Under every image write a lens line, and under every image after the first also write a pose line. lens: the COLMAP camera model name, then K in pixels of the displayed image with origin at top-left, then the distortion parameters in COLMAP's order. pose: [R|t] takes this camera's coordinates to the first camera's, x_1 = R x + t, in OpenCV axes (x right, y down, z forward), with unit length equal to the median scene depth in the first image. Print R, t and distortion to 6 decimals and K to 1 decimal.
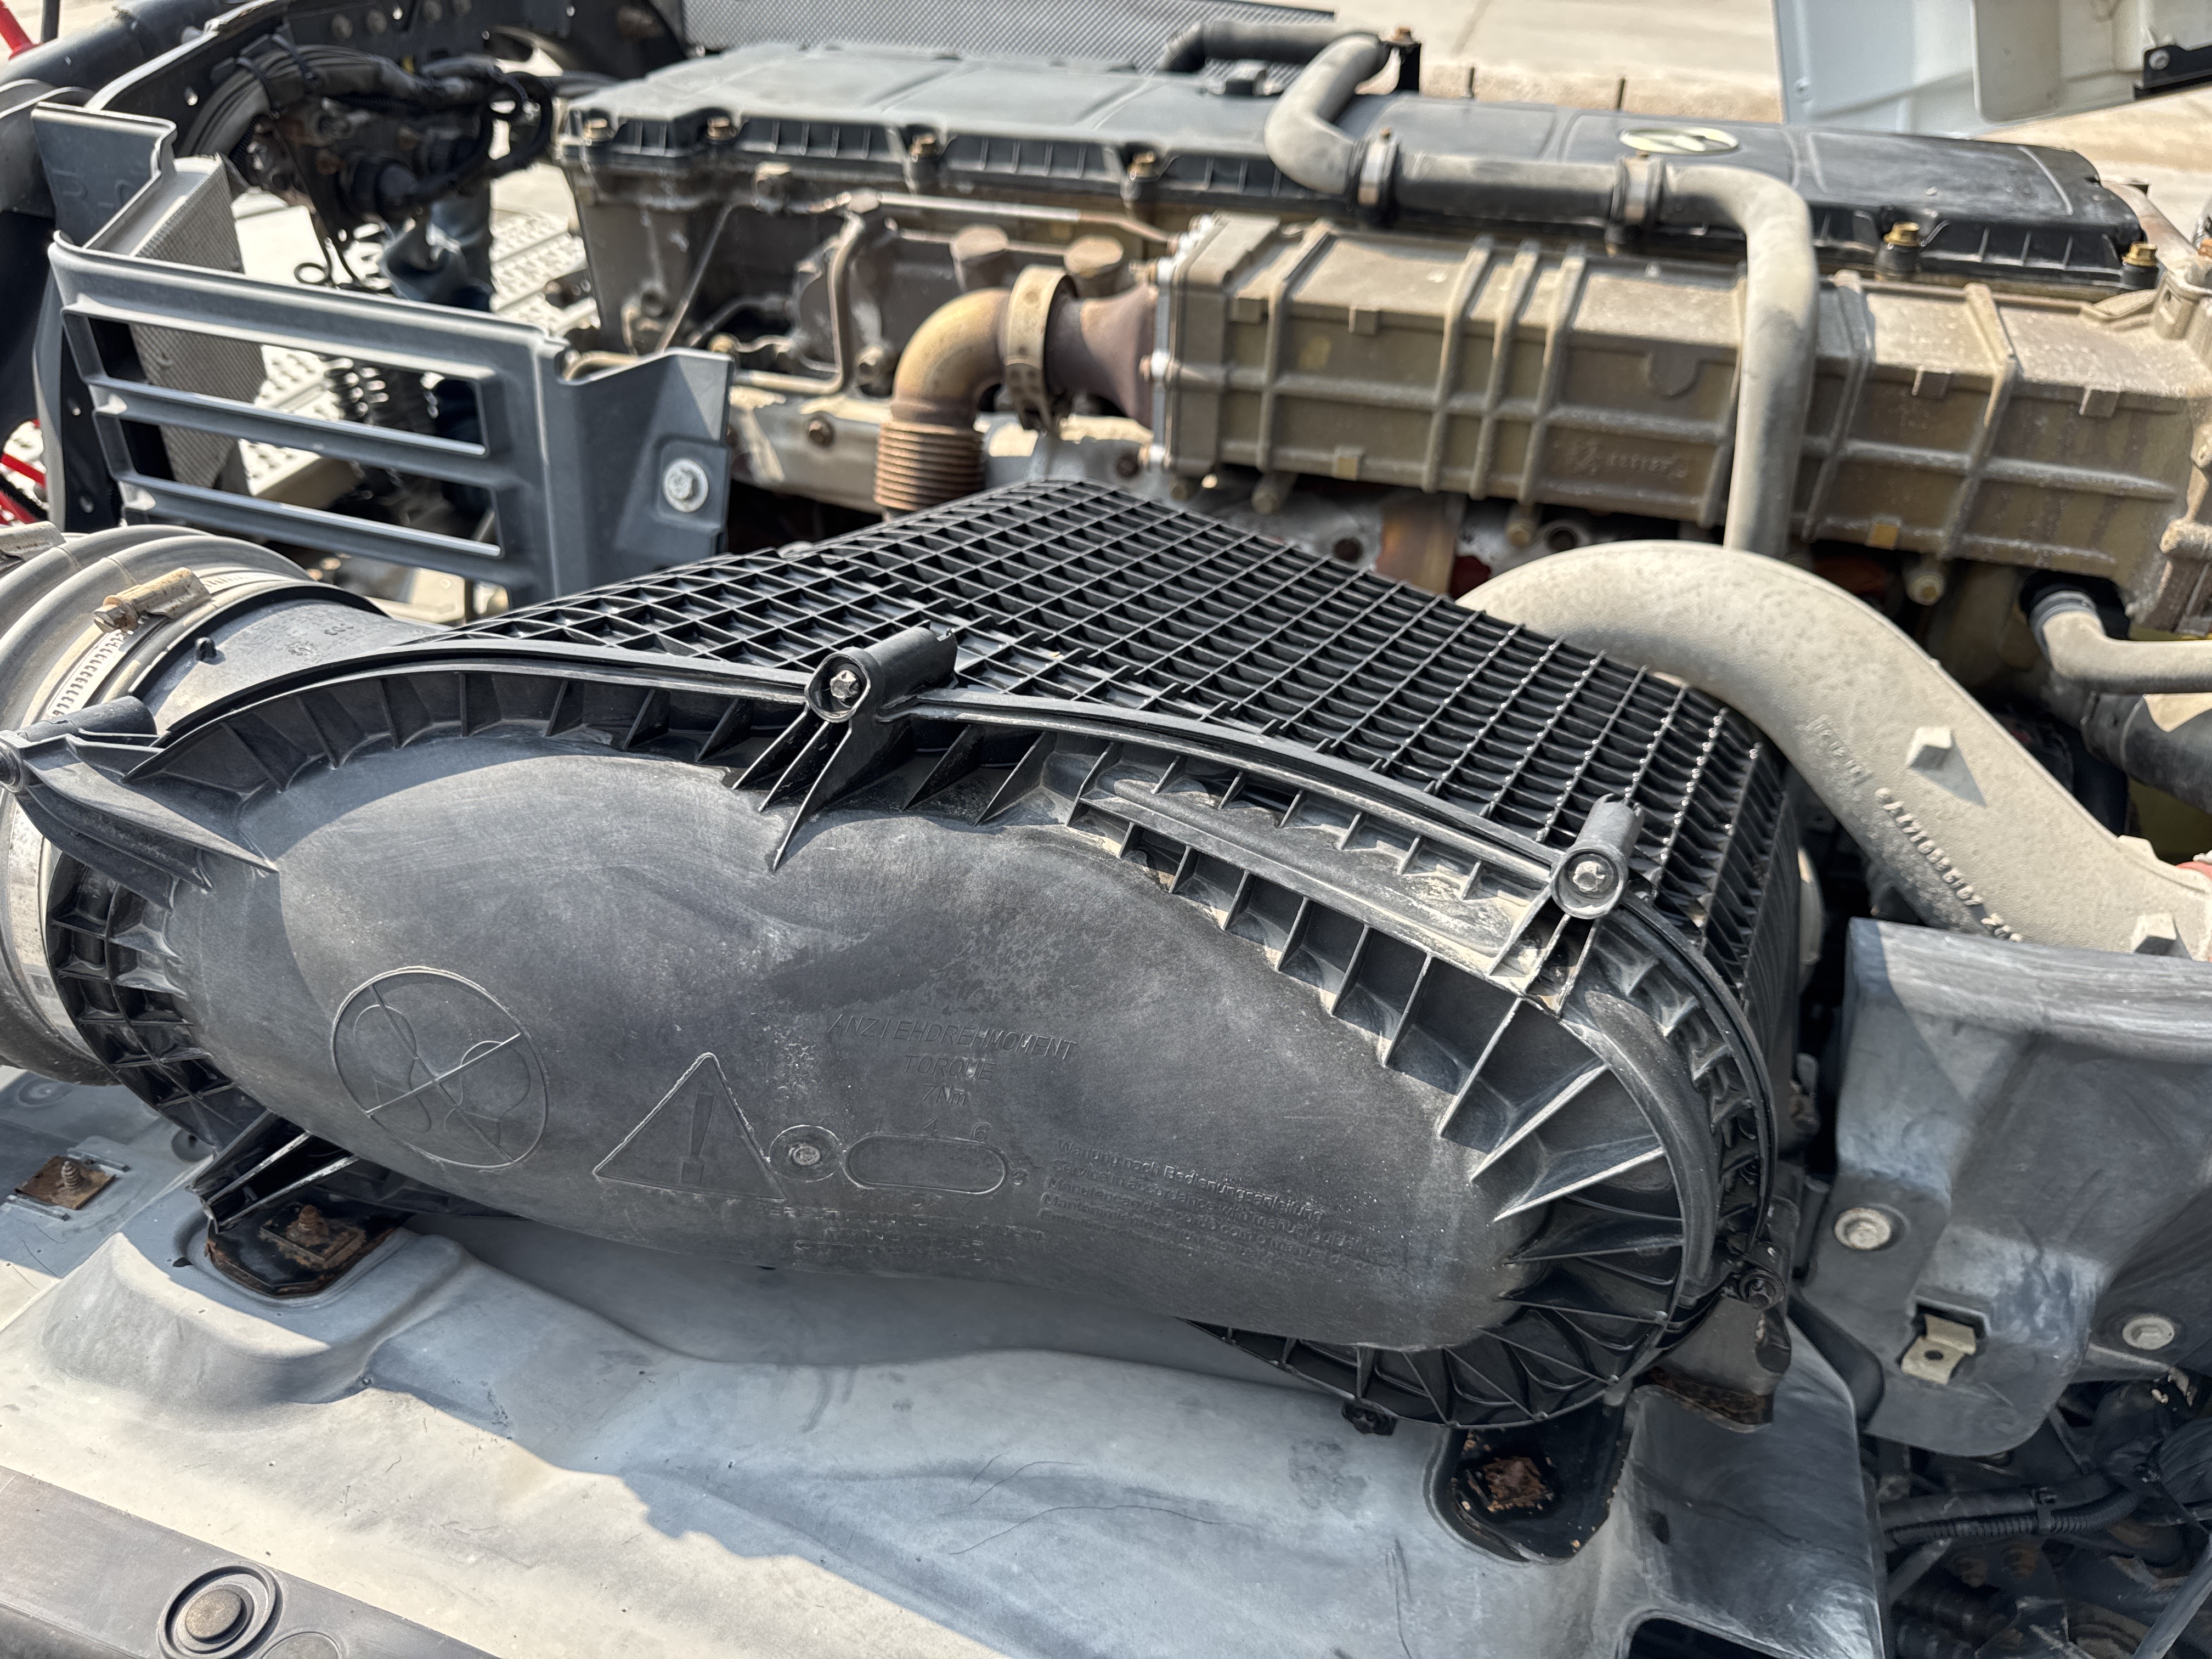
lens RADIAL K [[1597.0, 0, 1093.7], [0, 1597.0, 843.0], [0, 0, 1]] dist [0.027152, -0.044798]
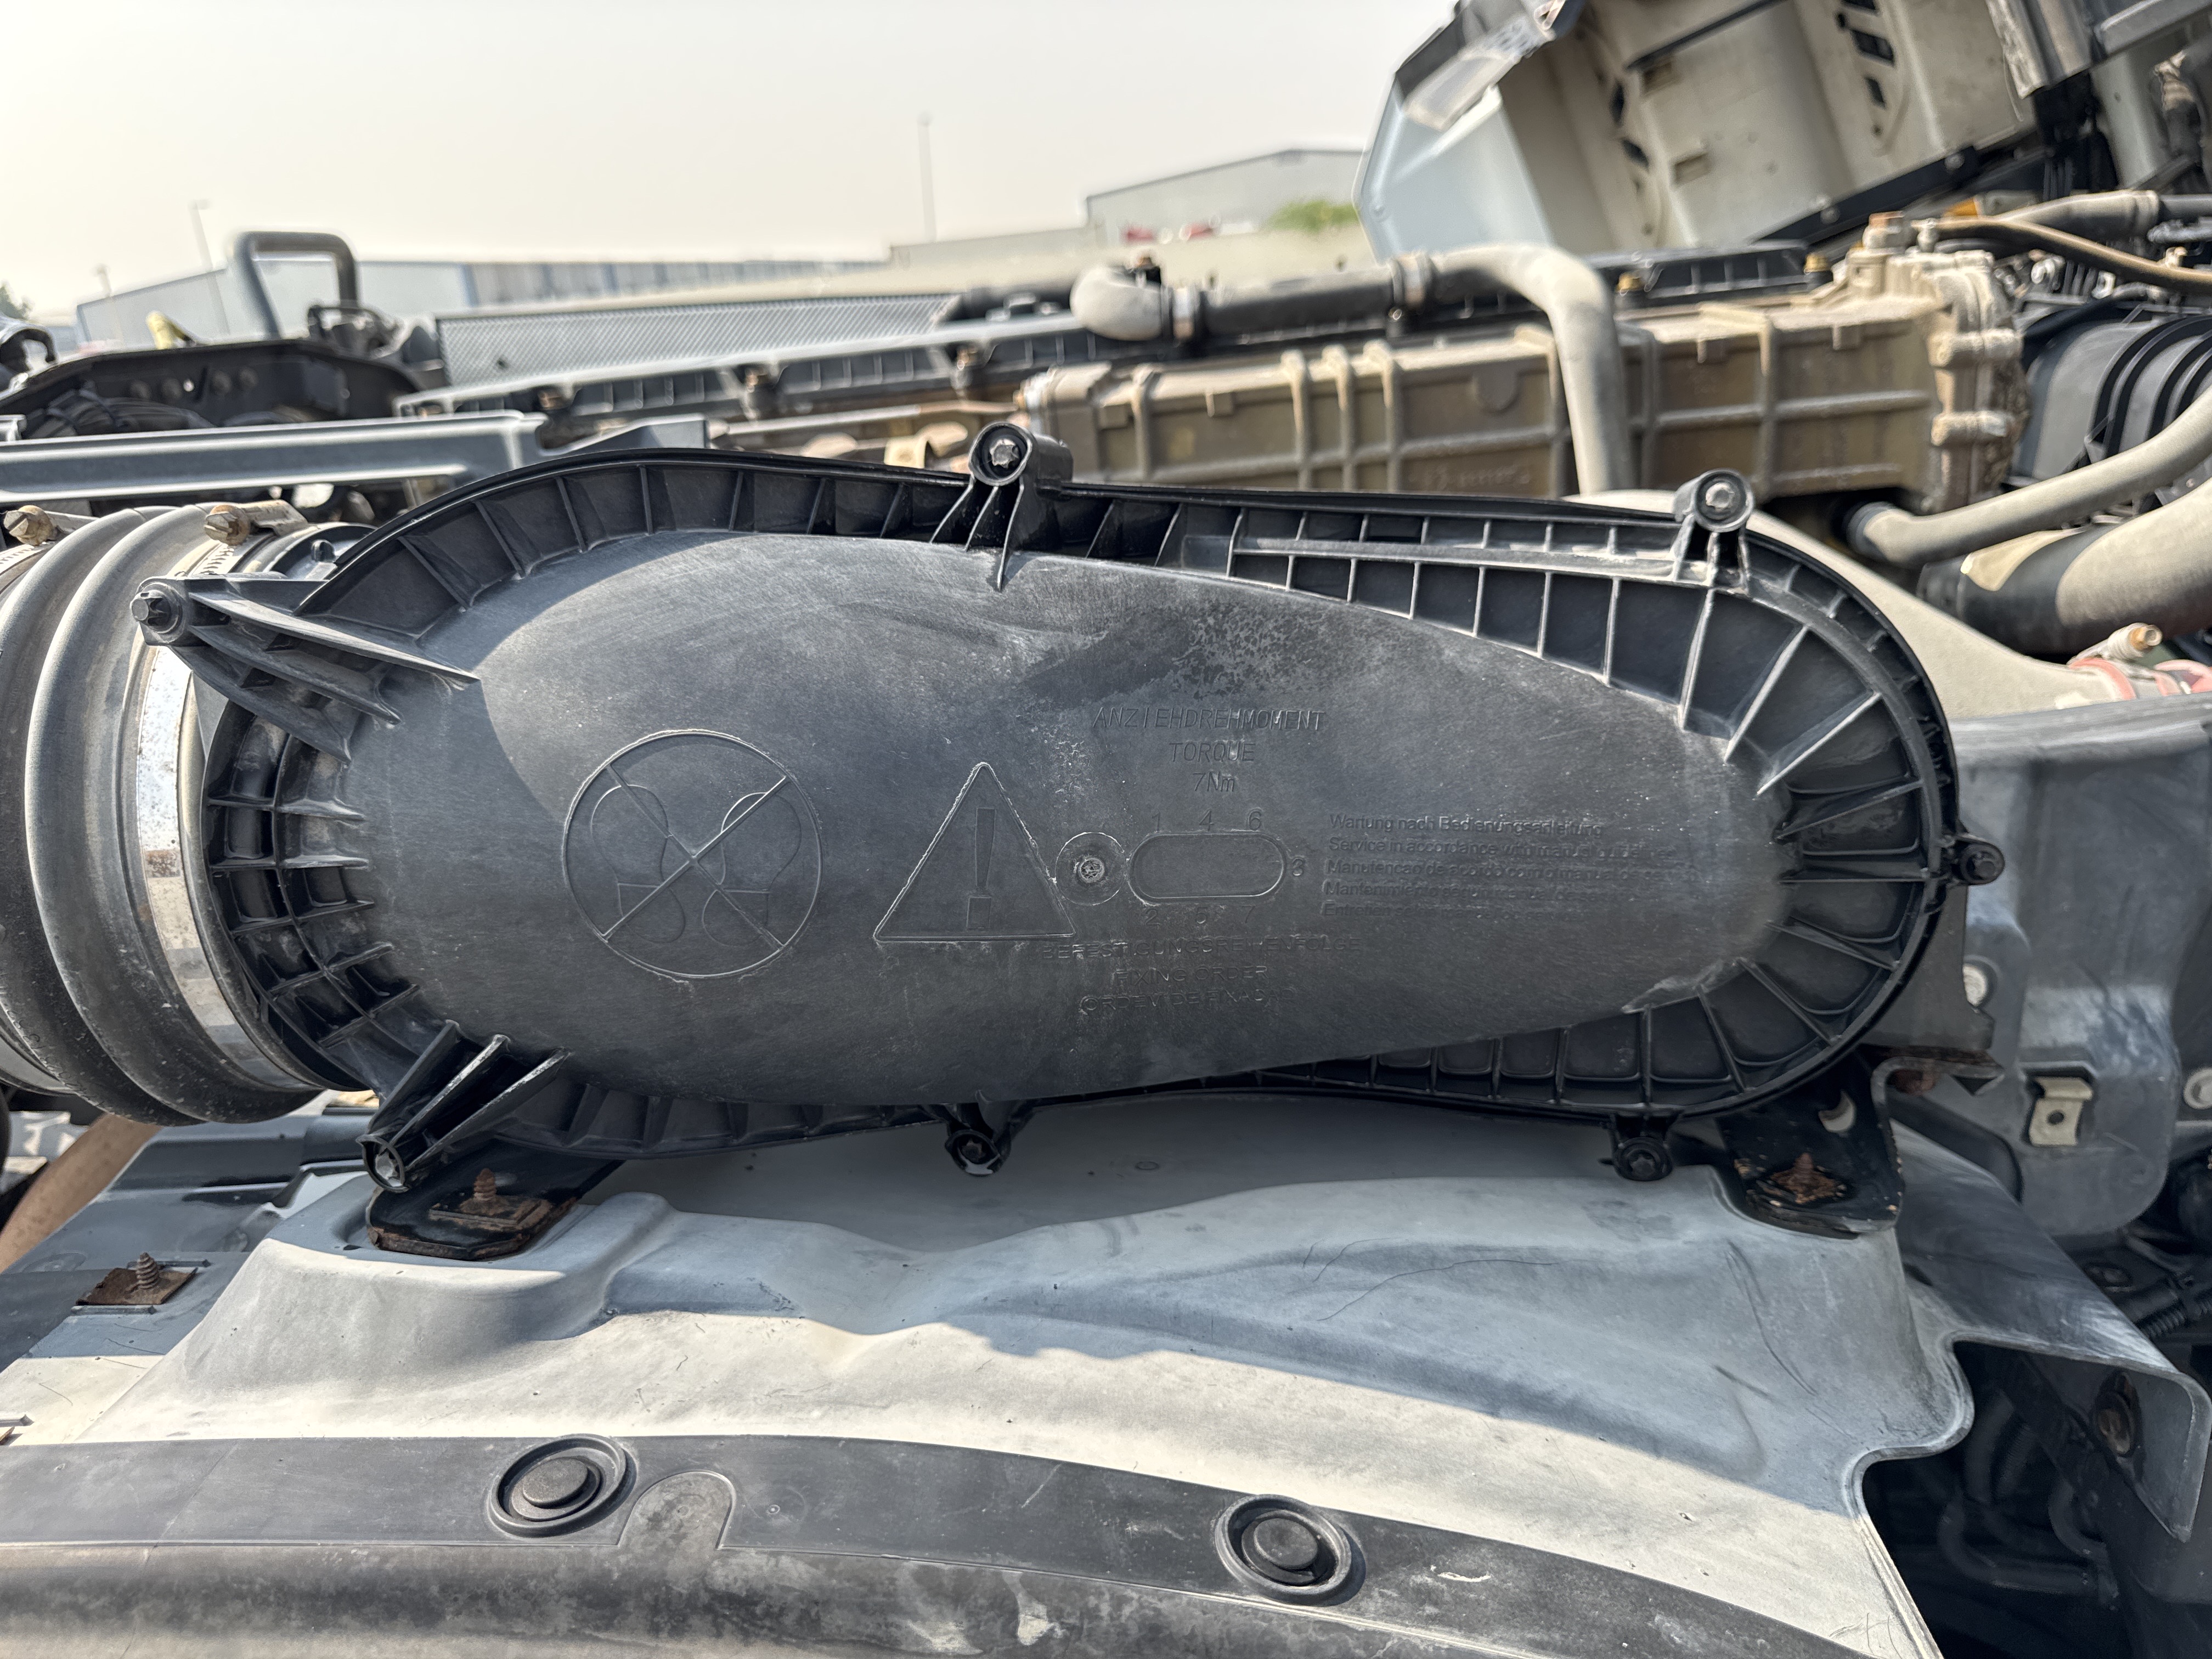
lens RADIAL K [[1597.0, 0, 1106.6], [0, 1597.0, 837.6], [0, 0, 1]] dist [0.027152, -0.044798]
pose [[0.961779, -0.194061, 0.193189, -0.305435], [0.239391, 0.938414, -0.249141, 0.362140], [-0.132943, 0.285866, 0.949003, 0.081925]]
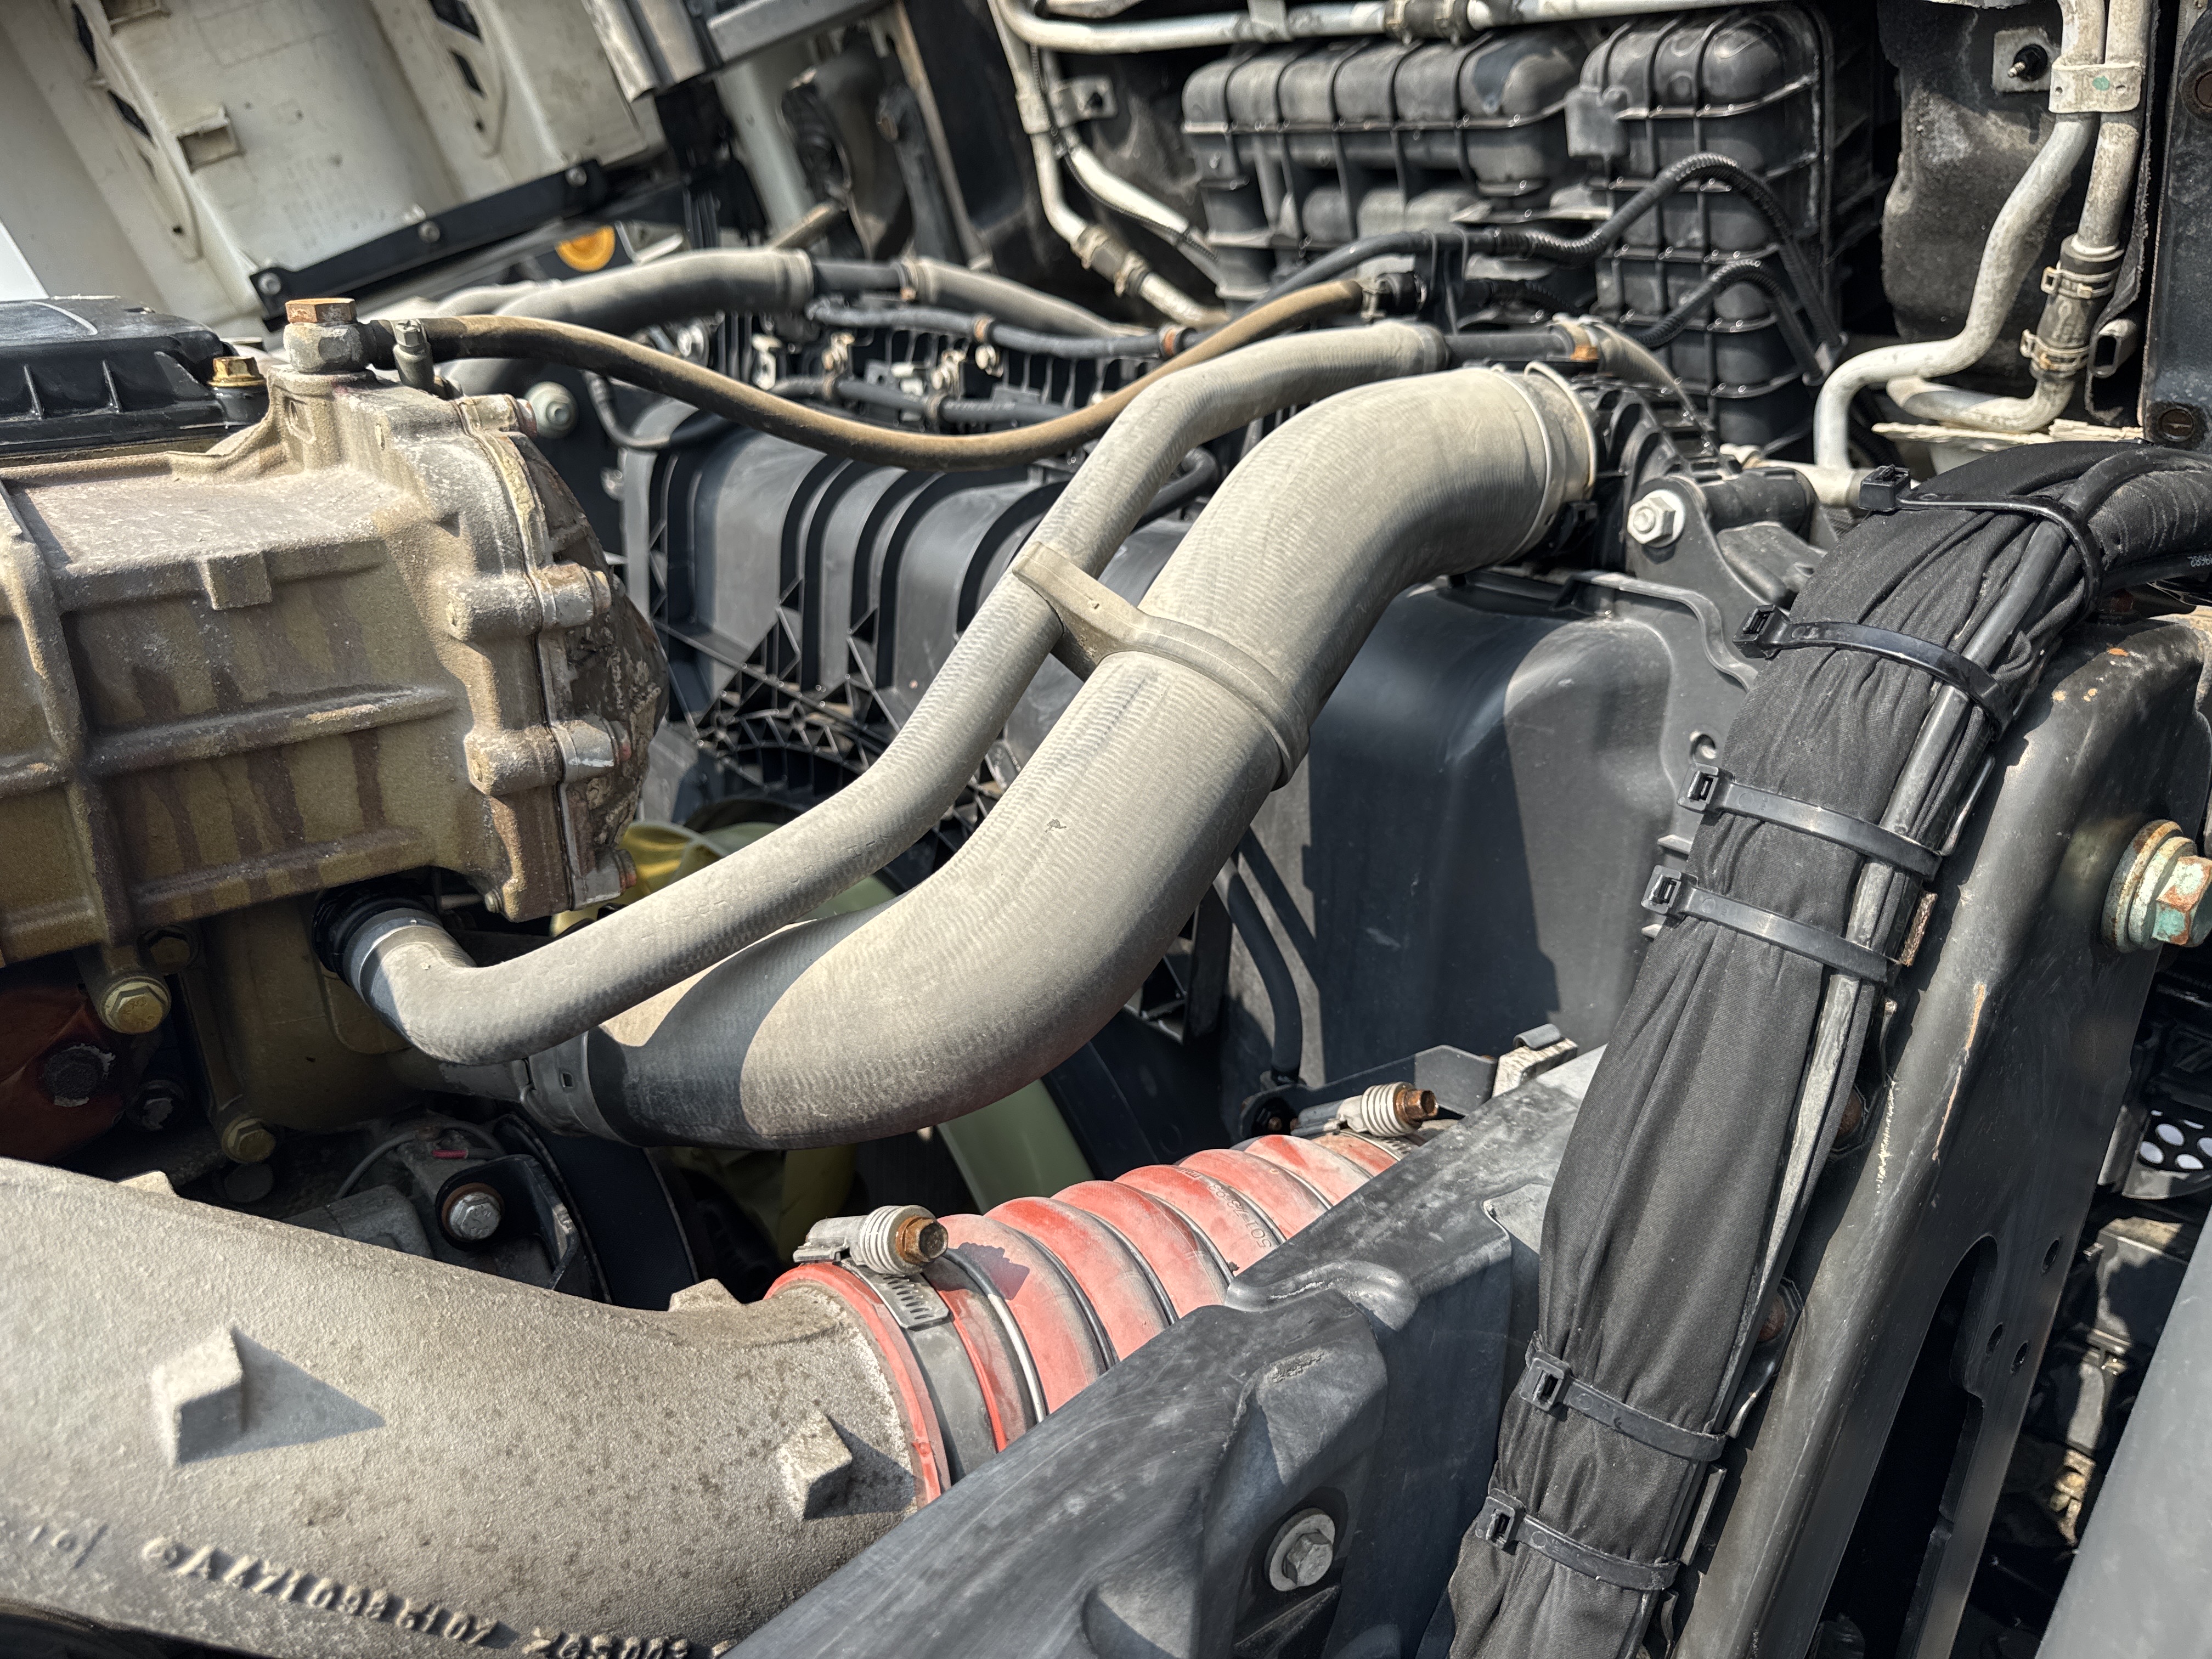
lens RADIAL K [[1597.0, 0, 1101.5], [0, 1597.0, 839.0], [0, 0, 1]] dist [0.027152, -0.044798]
pose [[0.569711, -0.330628, 0.752406, 0.560011], [0.479026, 0.877502, 0.022887, -0.118944], [-0.667804, 0.347383, 0.658302, 0.757975]]
